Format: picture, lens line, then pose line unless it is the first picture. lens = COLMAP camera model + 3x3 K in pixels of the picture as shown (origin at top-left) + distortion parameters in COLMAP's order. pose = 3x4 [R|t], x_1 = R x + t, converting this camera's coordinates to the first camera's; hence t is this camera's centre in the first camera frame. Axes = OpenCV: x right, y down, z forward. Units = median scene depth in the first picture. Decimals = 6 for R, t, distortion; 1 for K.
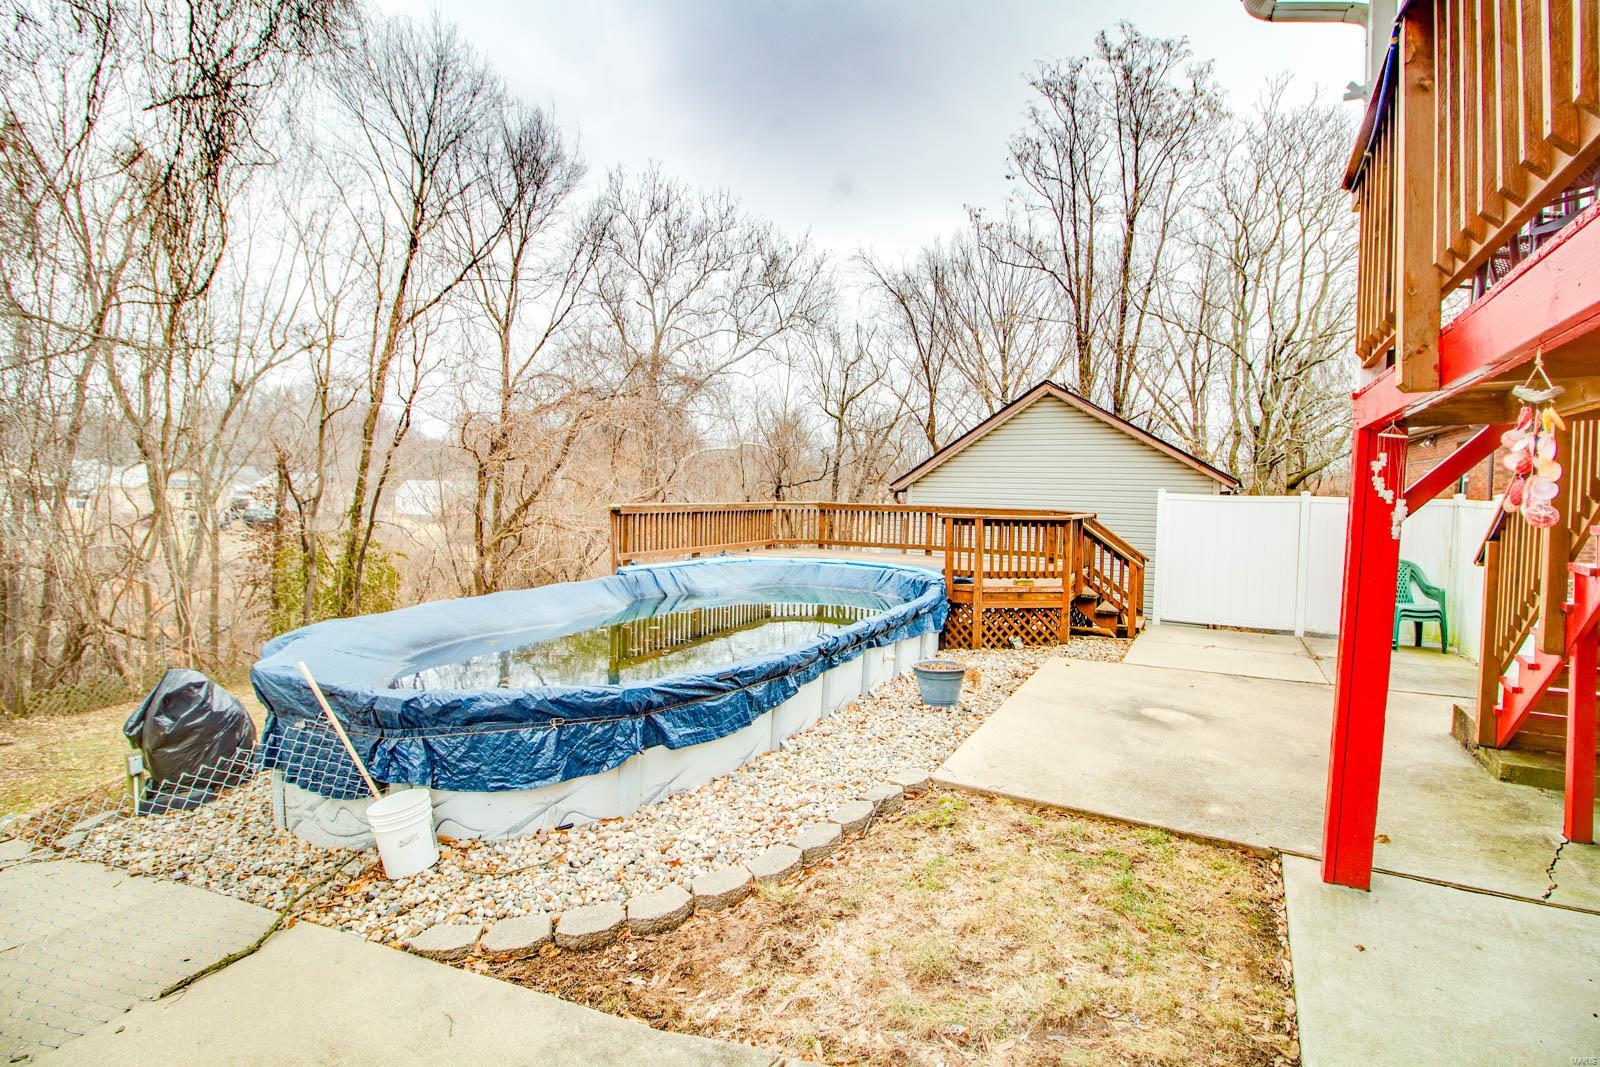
lens RADIAL K [[746.7, 0, 800.0], [0, 746.7, 533.5], [0, 0, 1]] dist [-0.001585, -0.000473]
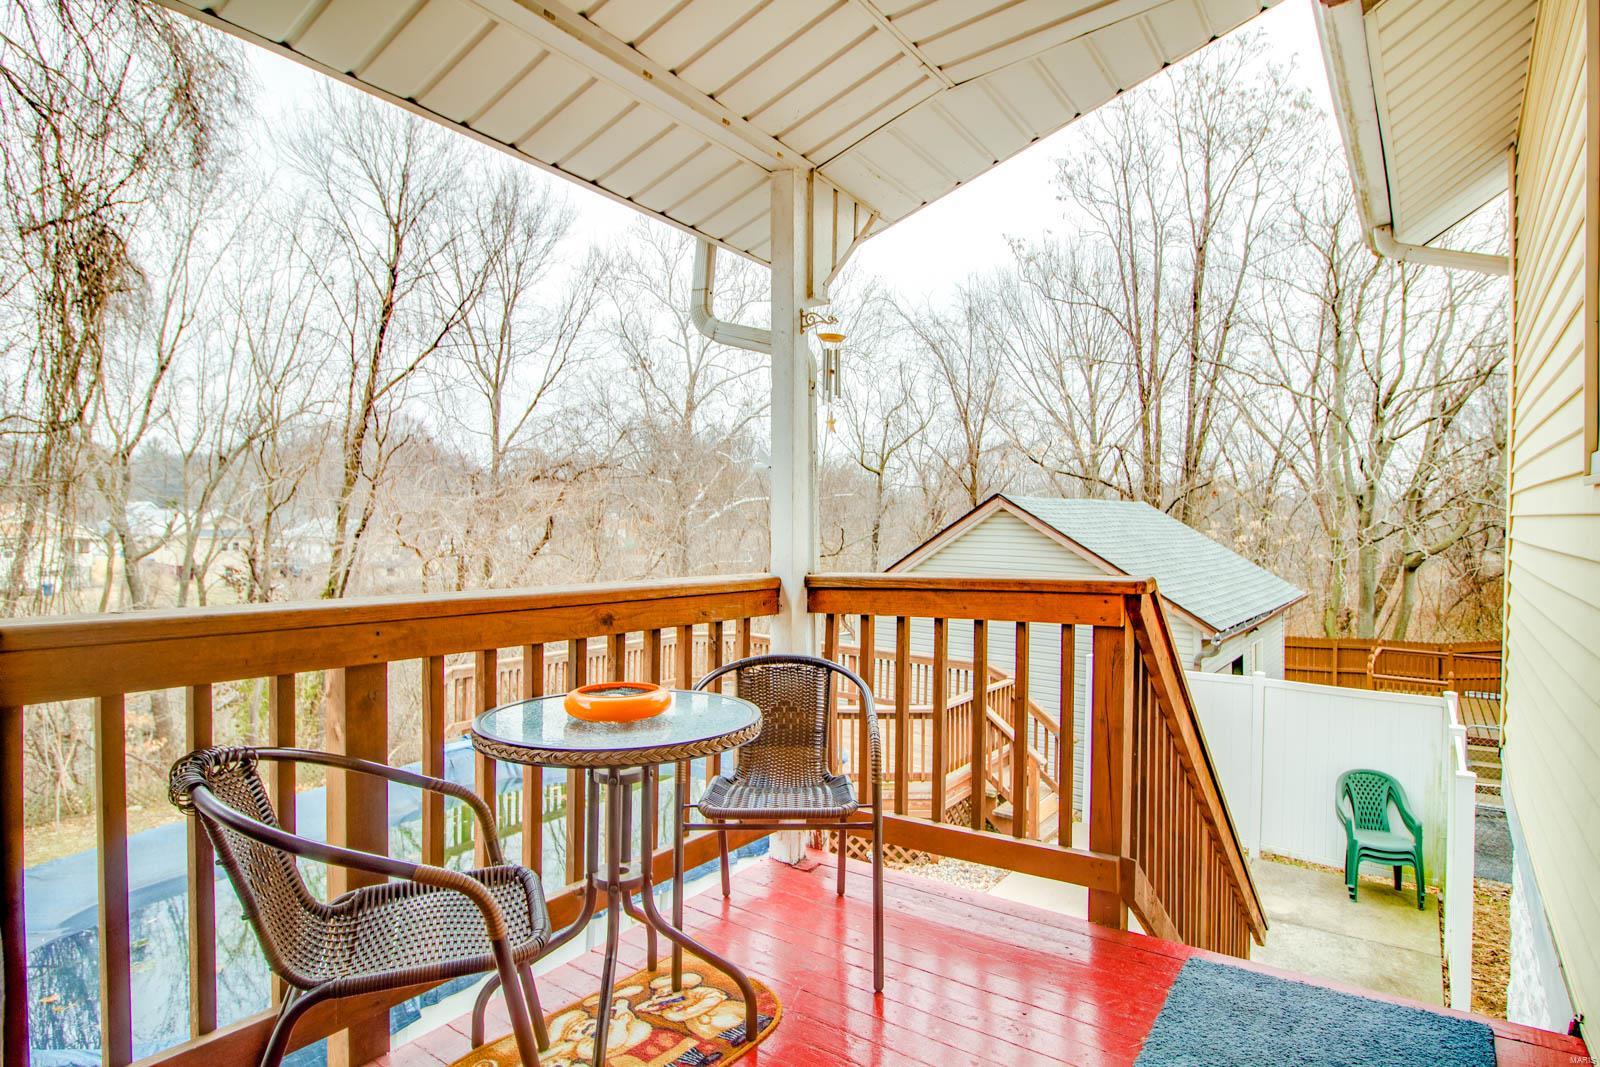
lens RADIAL K [[852.5, 0, 800.0], [0, 852.5, 533.5], [0, 0, 1]] dist [0.000832, 0.001024]
pose [[0.993043, -0.006871, -0.117555, 0.106089], [0.001744, 0.999045, -0.043660, -0.056602], [0.117743, 0.043151, 0.992106, 0.016342]]
